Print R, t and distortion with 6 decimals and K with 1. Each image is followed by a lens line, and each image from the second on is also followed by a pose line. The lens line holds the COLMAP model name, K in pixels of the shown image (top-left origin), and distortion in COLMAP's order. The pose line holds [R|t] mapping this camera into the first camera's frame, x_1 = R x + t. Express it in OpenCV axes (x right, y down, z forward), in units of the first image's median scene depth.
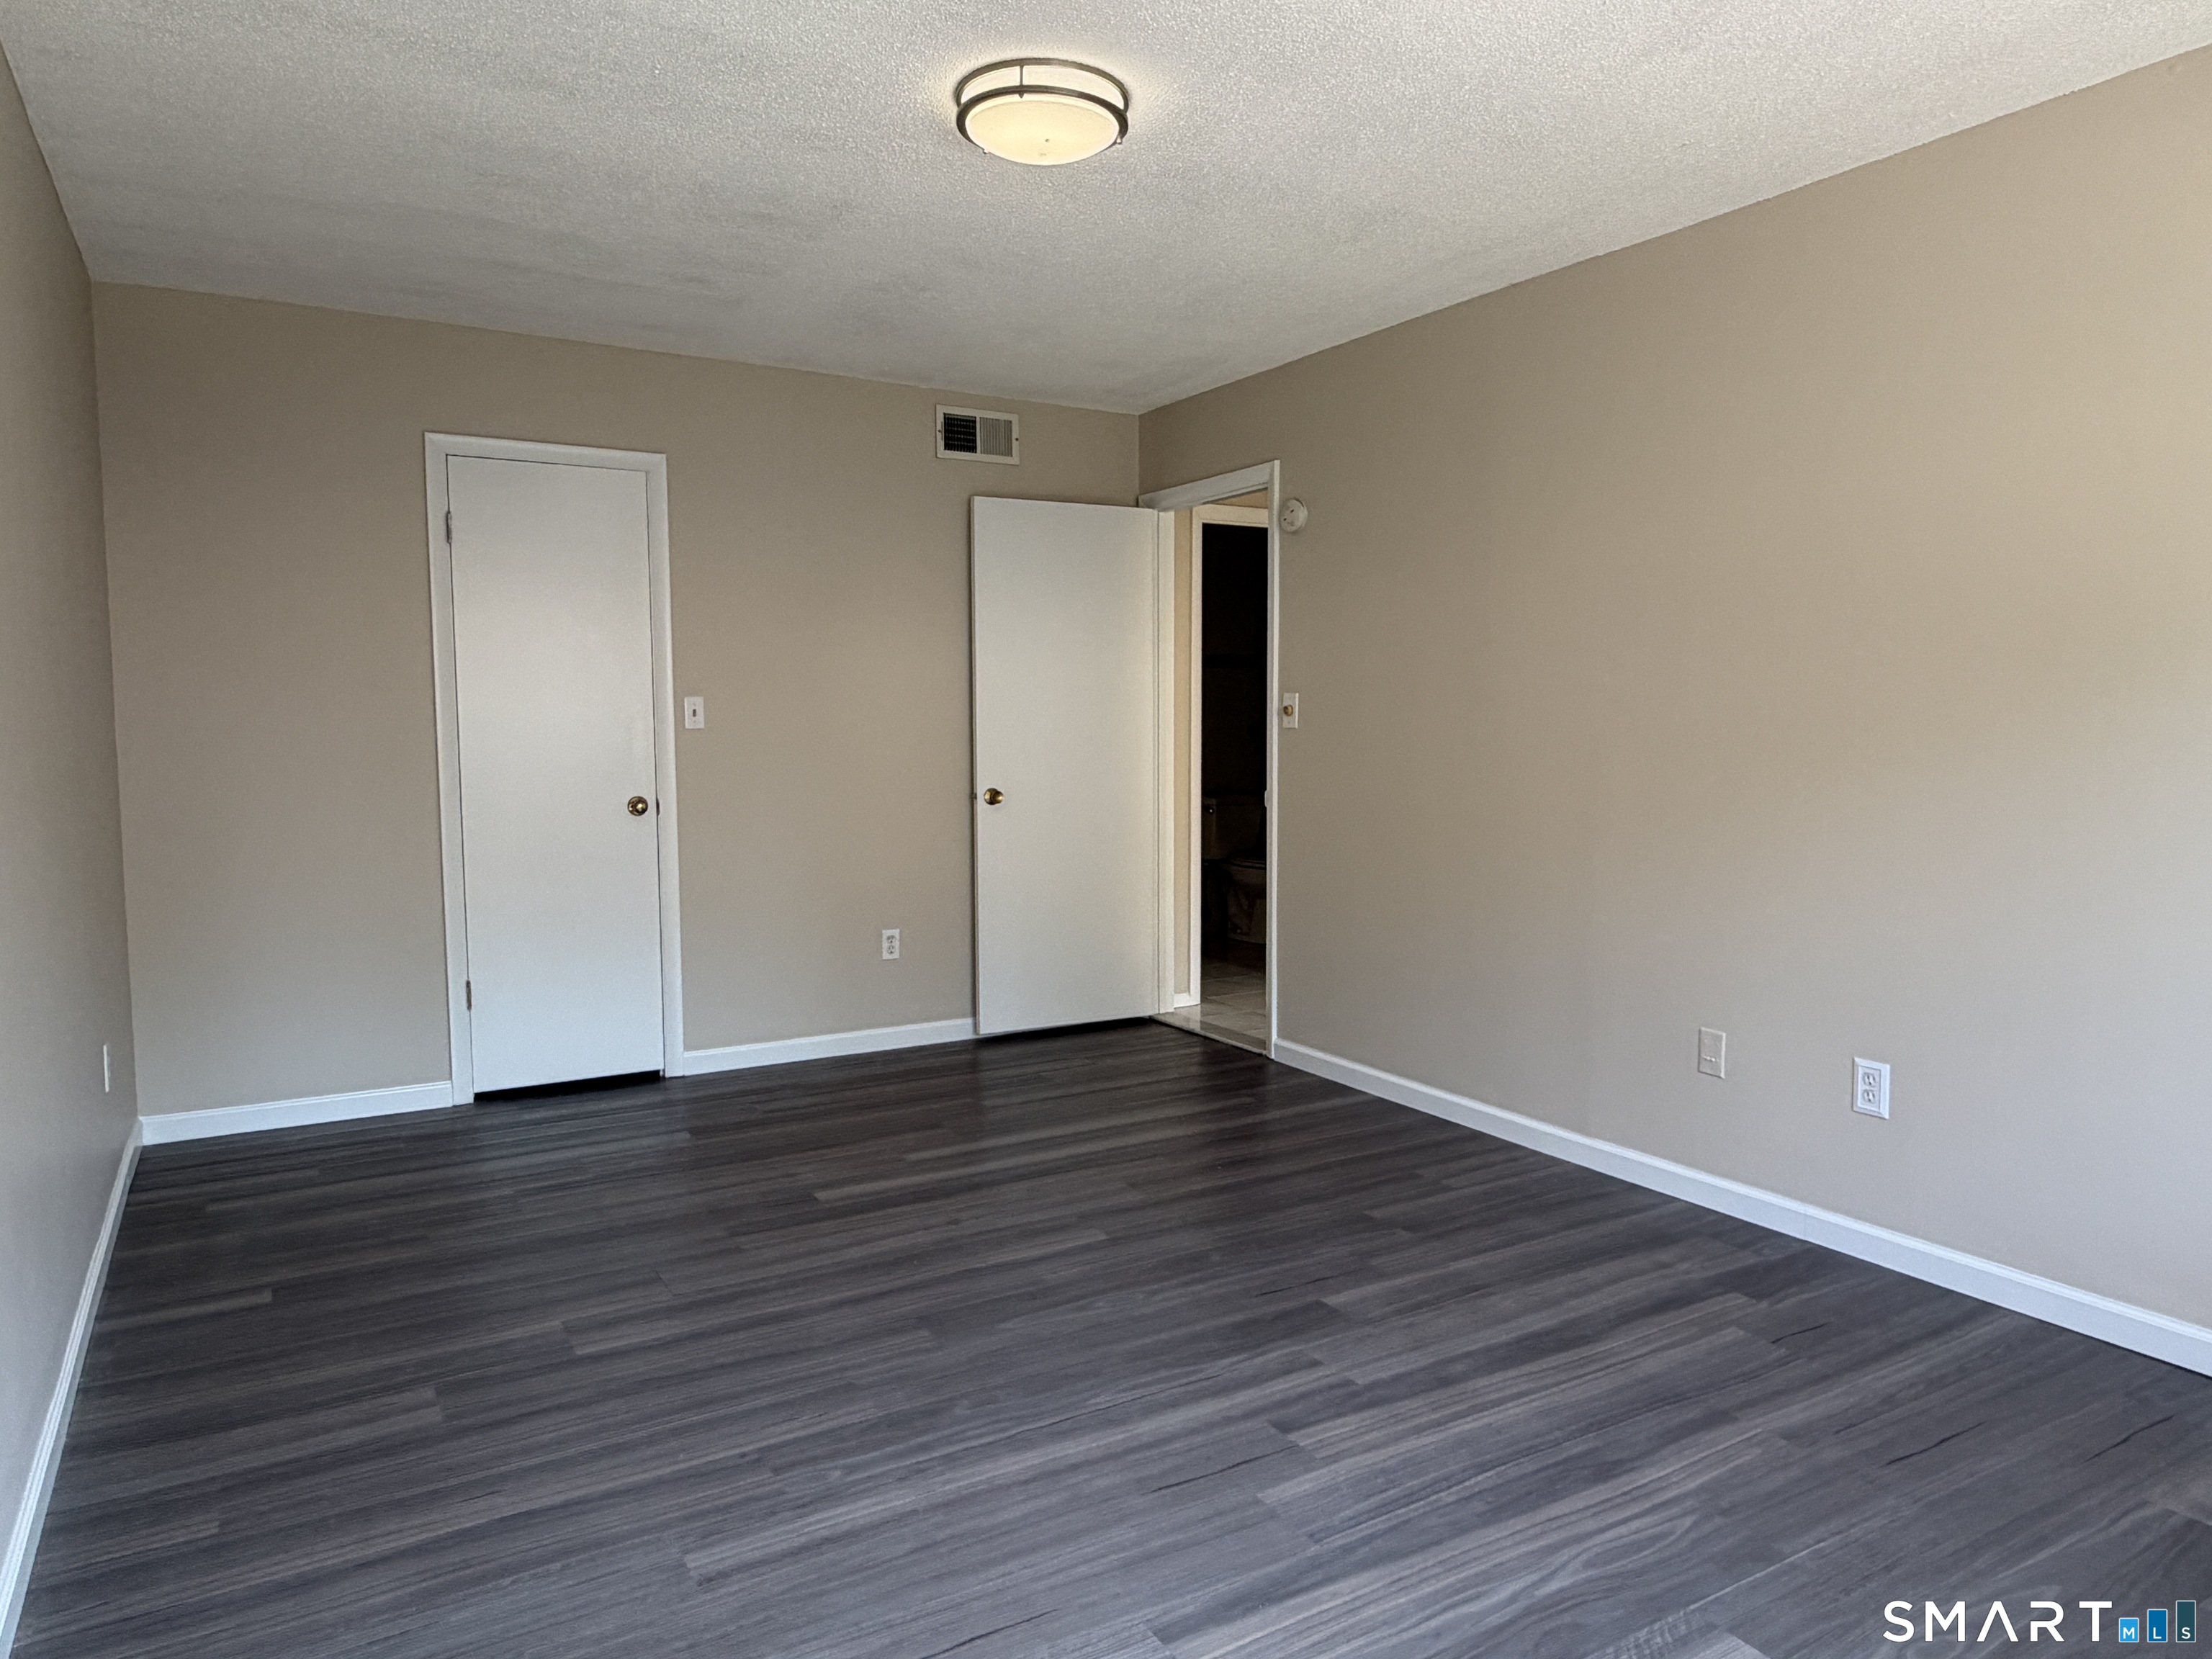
lens RADIAL K [[1408.1, 0, 1104.8], [0, 1408.1, 830.4], [0, 0, 1]] dist [0.008744, 0.004133]
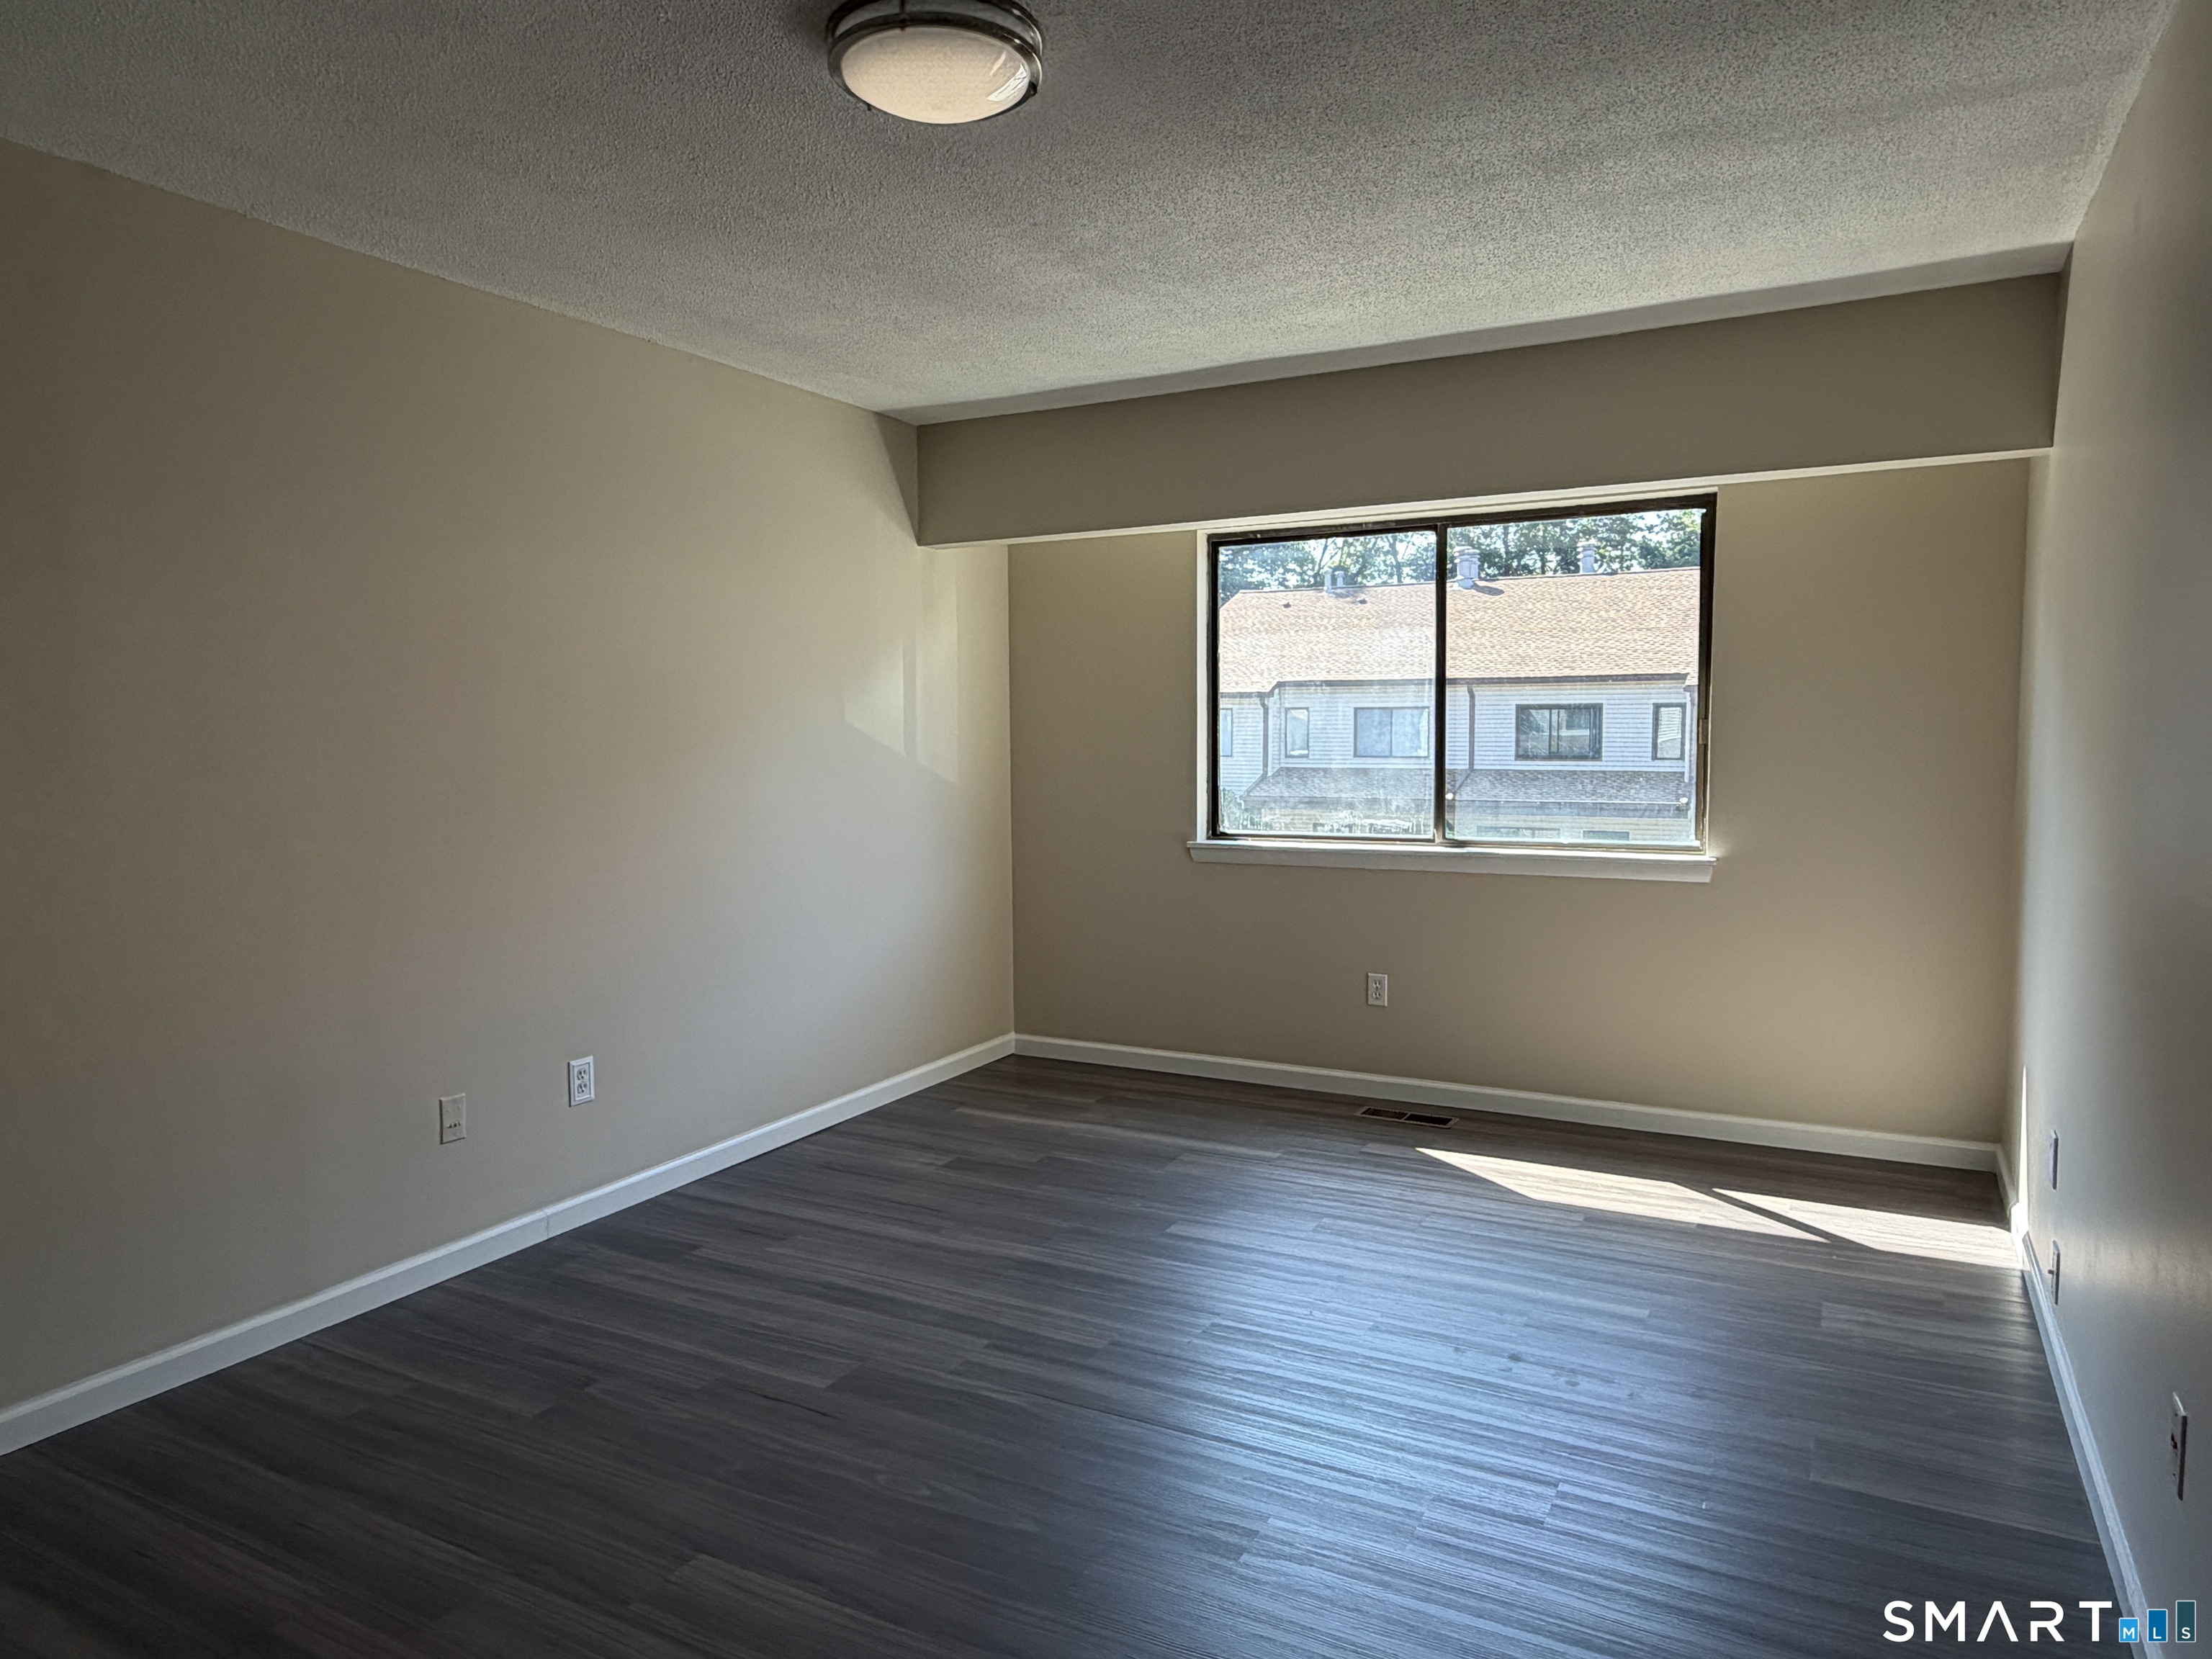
lens RADIAL K [[1408.1, 0, 1069.0], [0, 1408.1, 843.3], [0, 0, 1]] dist [0.008744, 0.004133]
pose [[-0.504864, -0.066537, 0.860631, -0.717465], [0.072007, 0.990303, 0.118803, -0.136752], [-0.860190, 0.121950, -0.495177, 1.256996]]
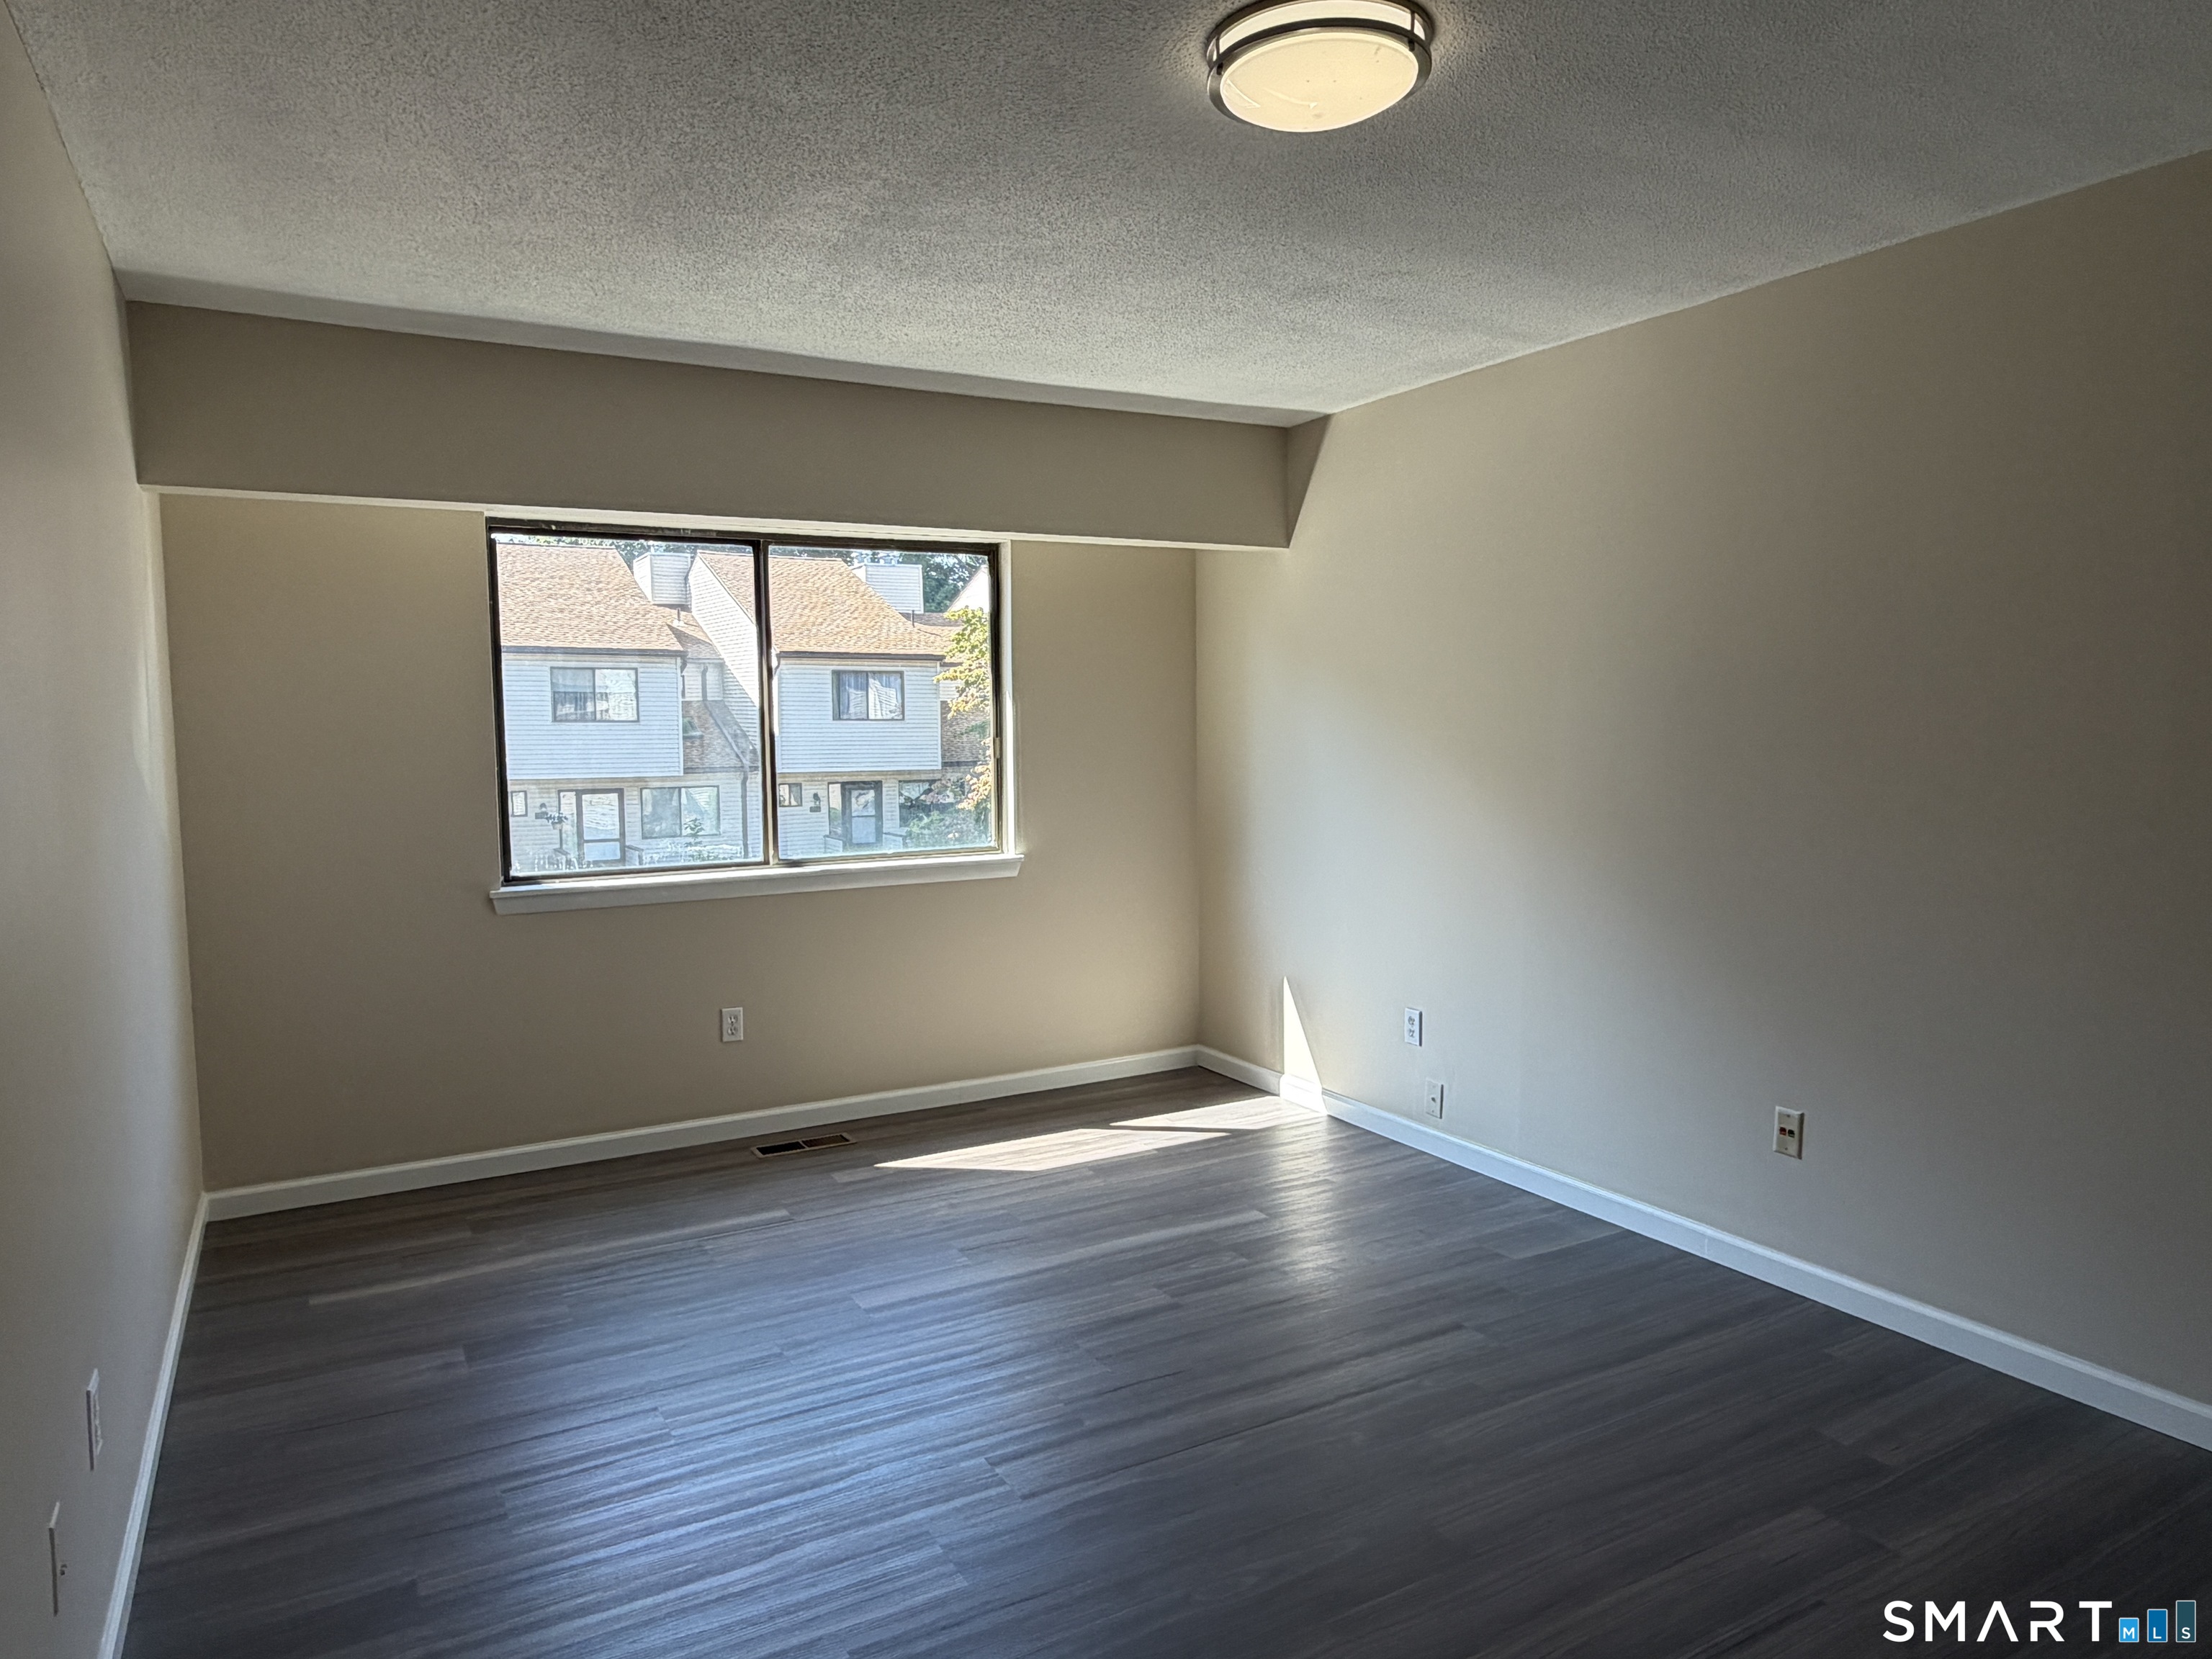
lens RADIAL K [[1408.1, 0, 1111.1], [0, 1408.1, 828.3], [0, 0, 1]] dist [0.008744, 0.004133]
pose [[-0.999472, 0.013662, 0.029494, 0.038636], [0.017820, 0.989174, 0.145661, -0.180173], [-0.027185, 0.146109, -0.988895, 1.651627]]
